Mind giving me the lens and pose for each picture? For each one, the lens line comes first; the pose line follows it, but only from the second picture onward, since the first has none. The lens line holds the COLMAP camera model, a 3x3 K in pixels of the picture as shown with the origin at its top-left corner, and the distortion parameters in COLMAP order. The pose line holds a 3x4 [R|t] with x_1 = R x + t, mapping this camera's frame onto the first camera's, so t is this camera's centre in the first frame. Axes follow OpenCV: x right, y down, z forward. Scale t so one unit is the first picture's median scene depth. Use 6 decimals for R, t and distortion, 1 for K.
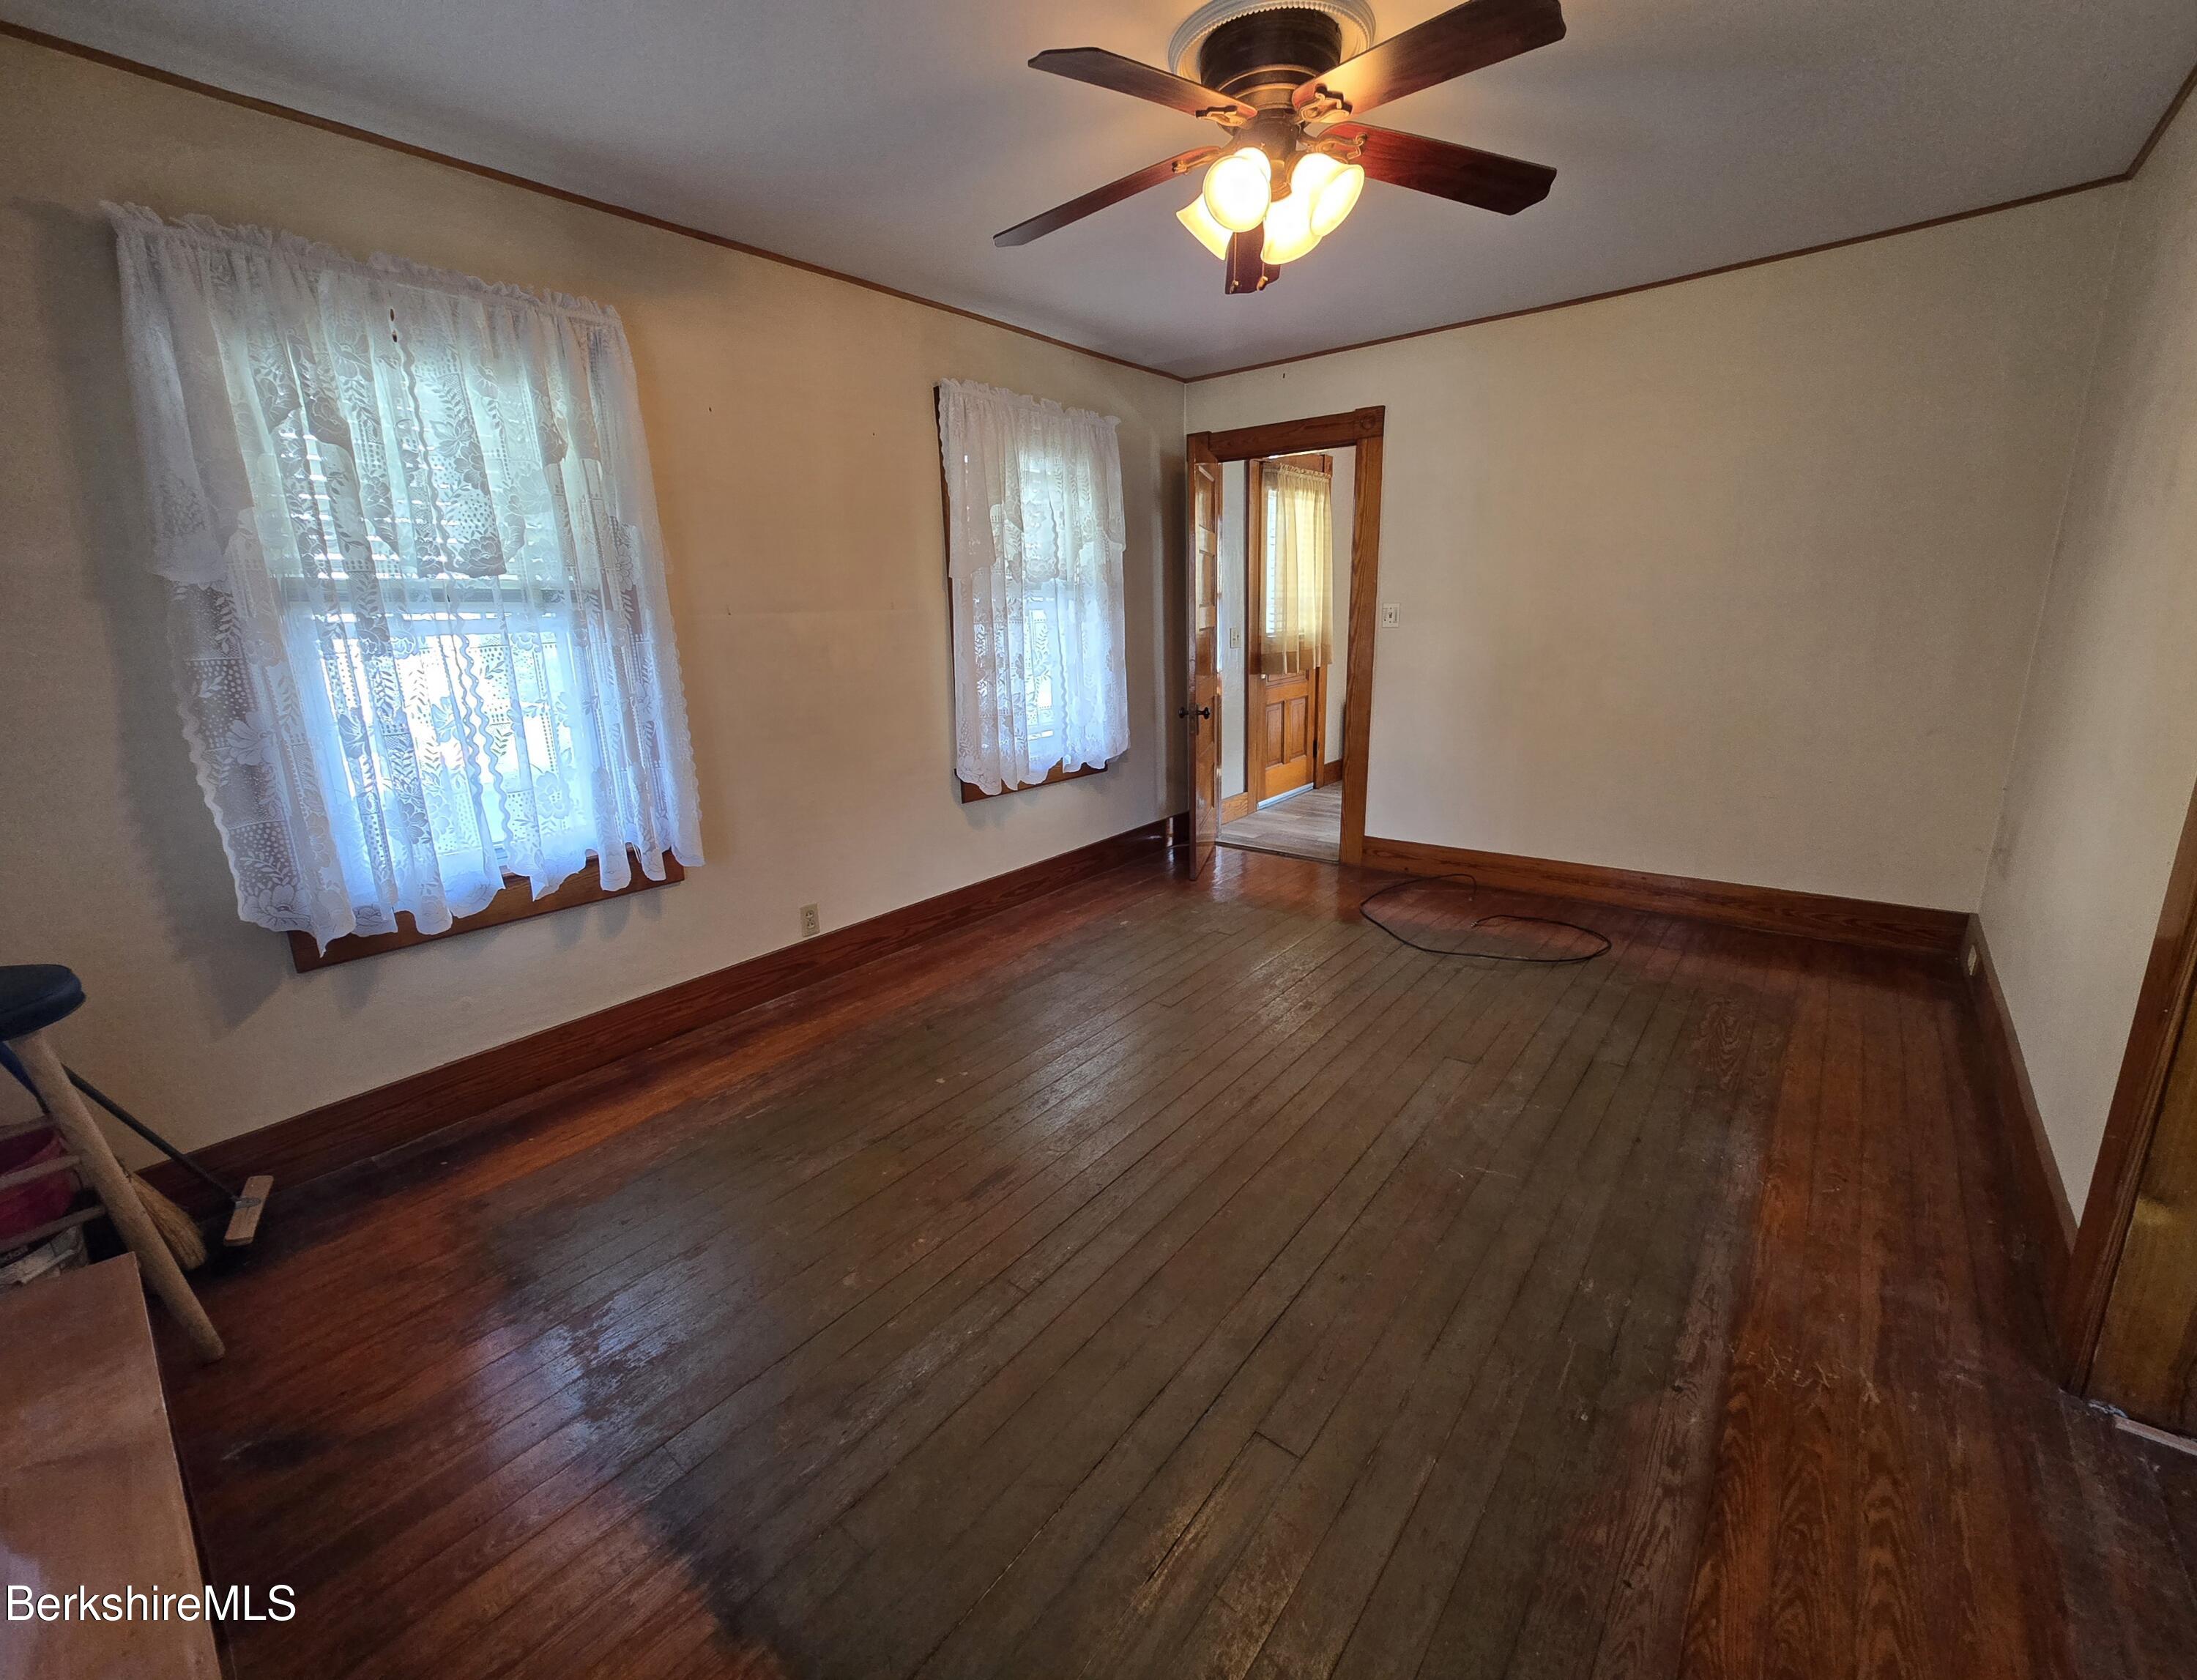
lens RADIAL K [[900.6, 0, 1098.5], [0, 900.6, 840.0], [0, 0, 1]] dist [-0.018110, -0.000009]
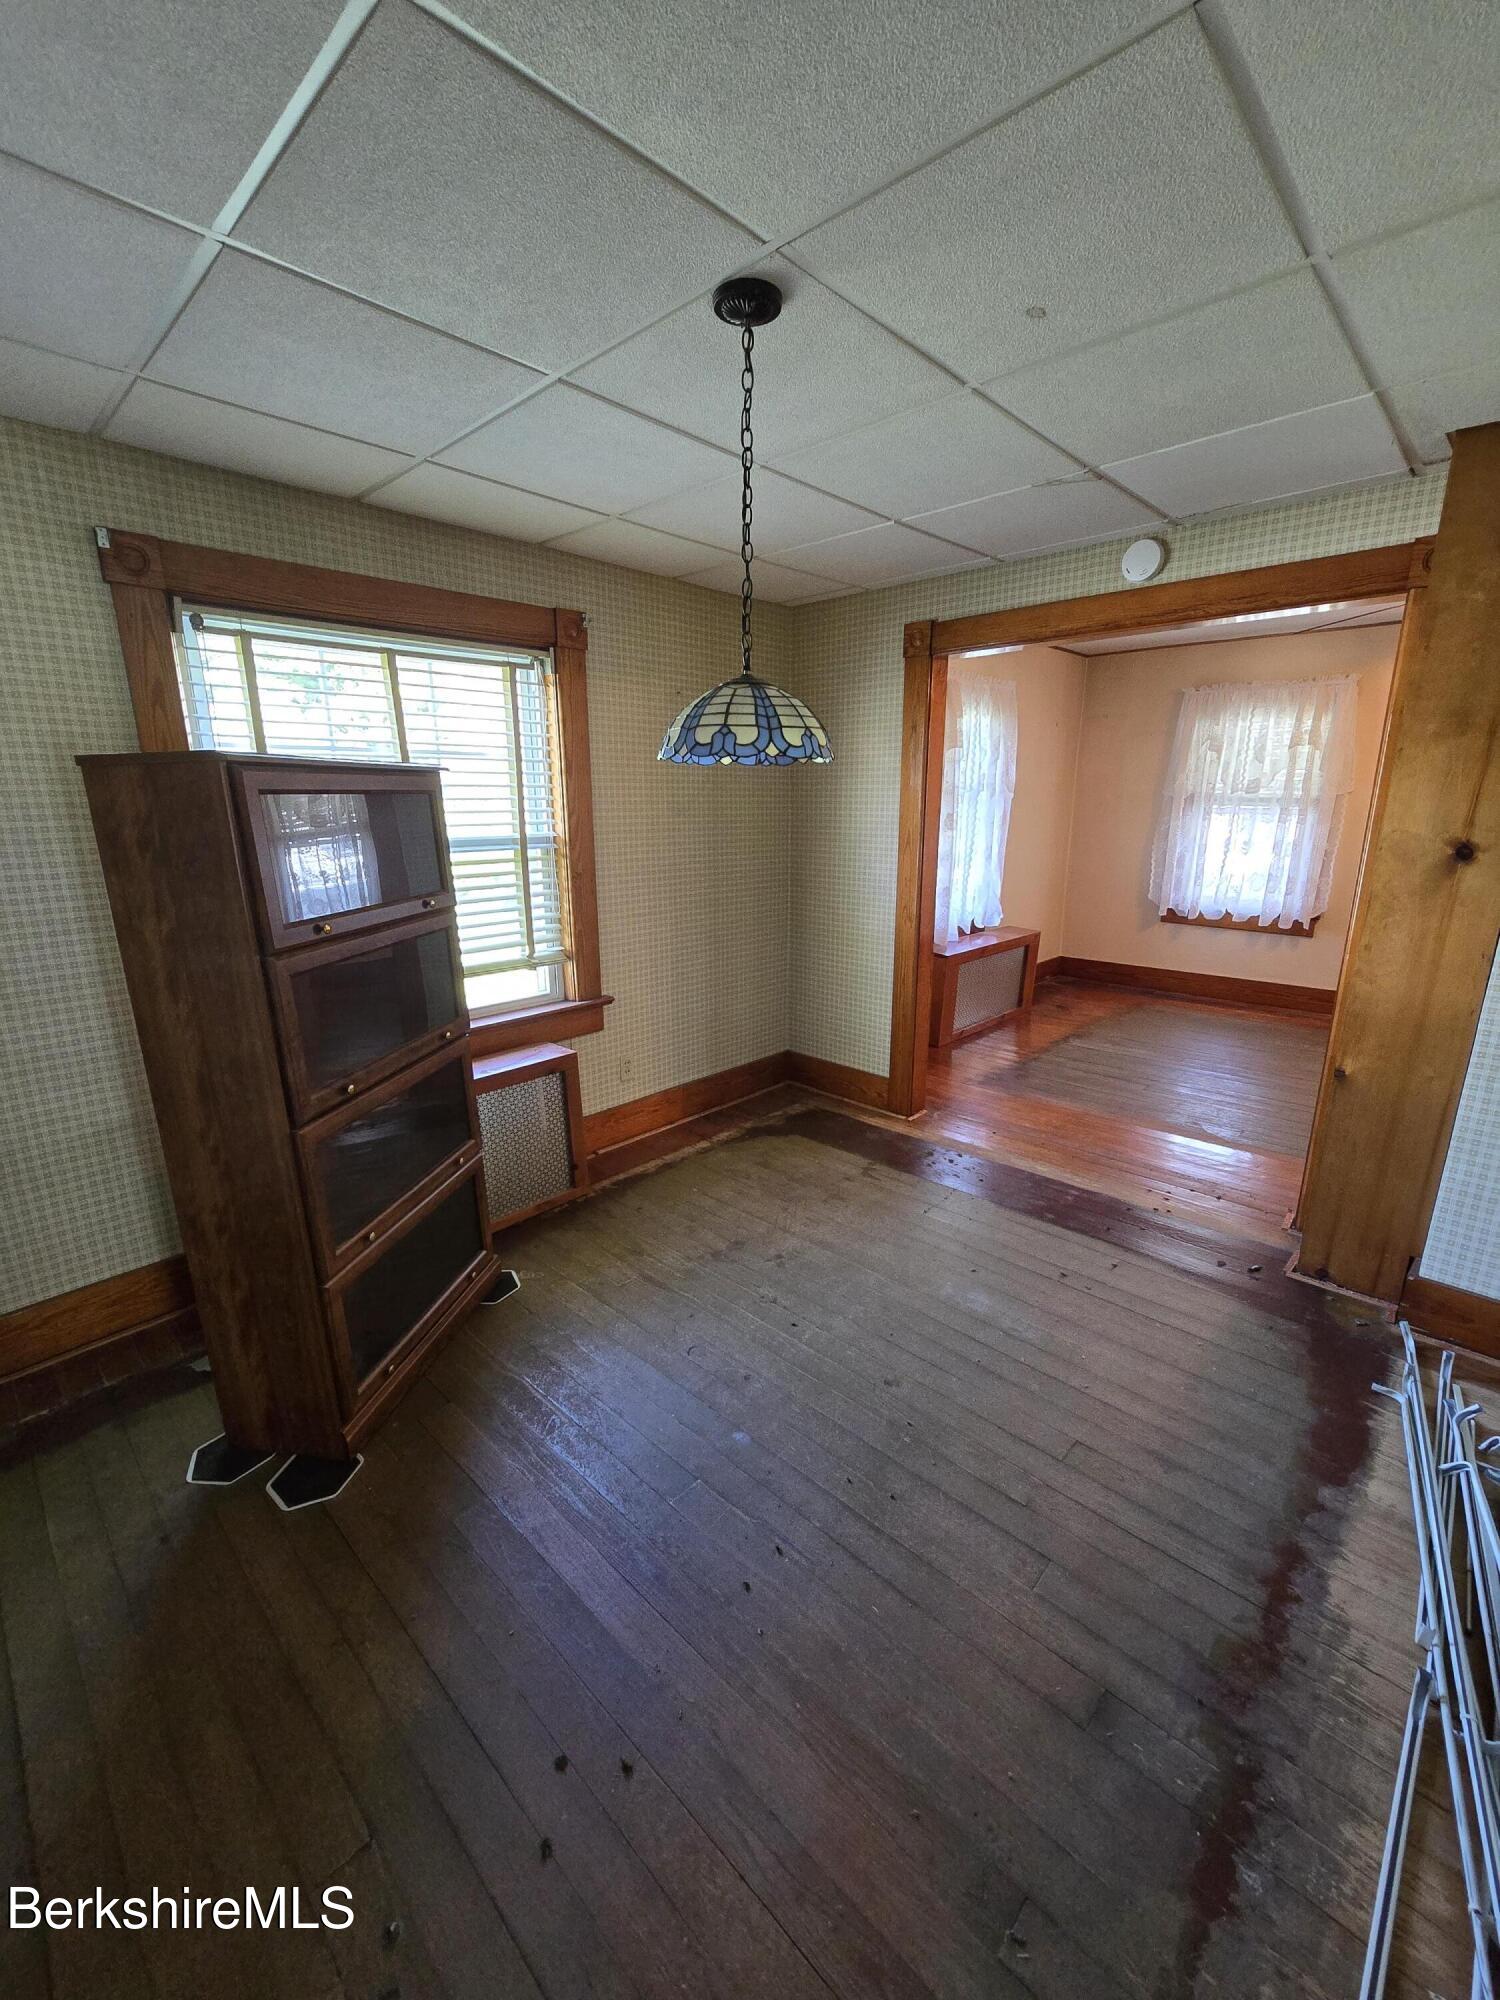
lens RADIAL K [[810.8, 0, 750.0], [0, 810.8, 1000.0], [0, 0, 1]] dist [0.001180, 0.000075]
pose [[-0.087370, 0.284047, -0.954821, 2.310563], [-0.231972, 0.926336, 0.296800, -0.115908], [0.968791, 0.247423, -0.015043, -0.313217]]
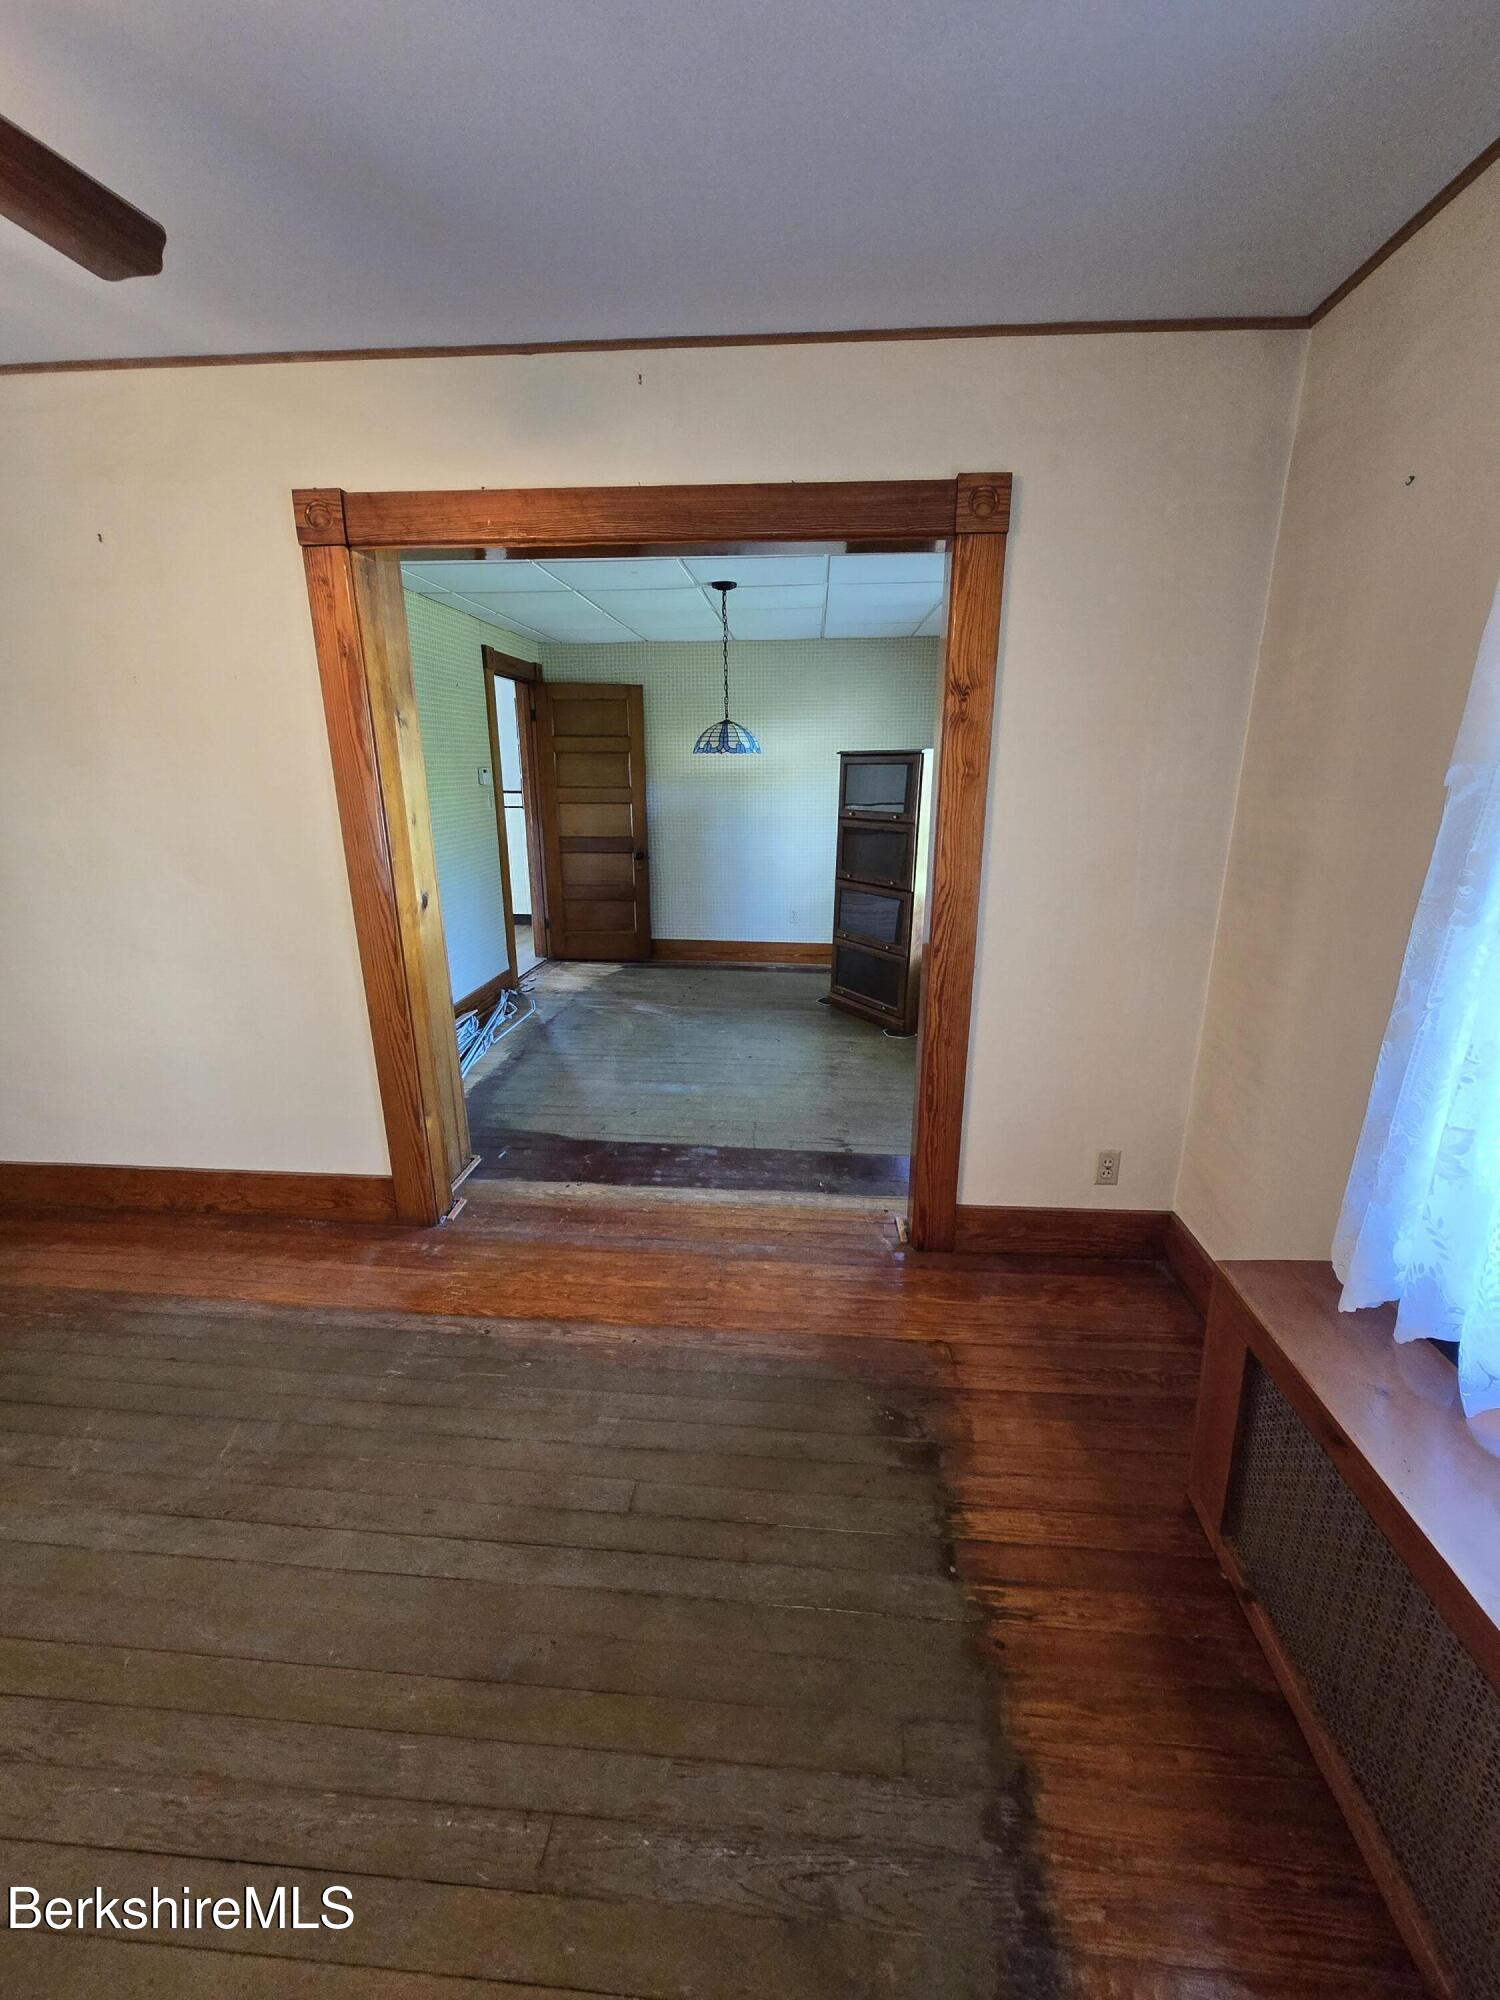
lens RADIAL K [[810.8, 0, 750.0], [0, 810.8, 1000.0], [0, 0, 1]] dist [0.001180, 0.000075]
pose [[-0.571567, -0.190462, 0.798145, -0.541525], [0.220566, 0.901228, 0.373012, -0.291108], [-0.790355, 0.389246, -0.473103, 0.878329]]
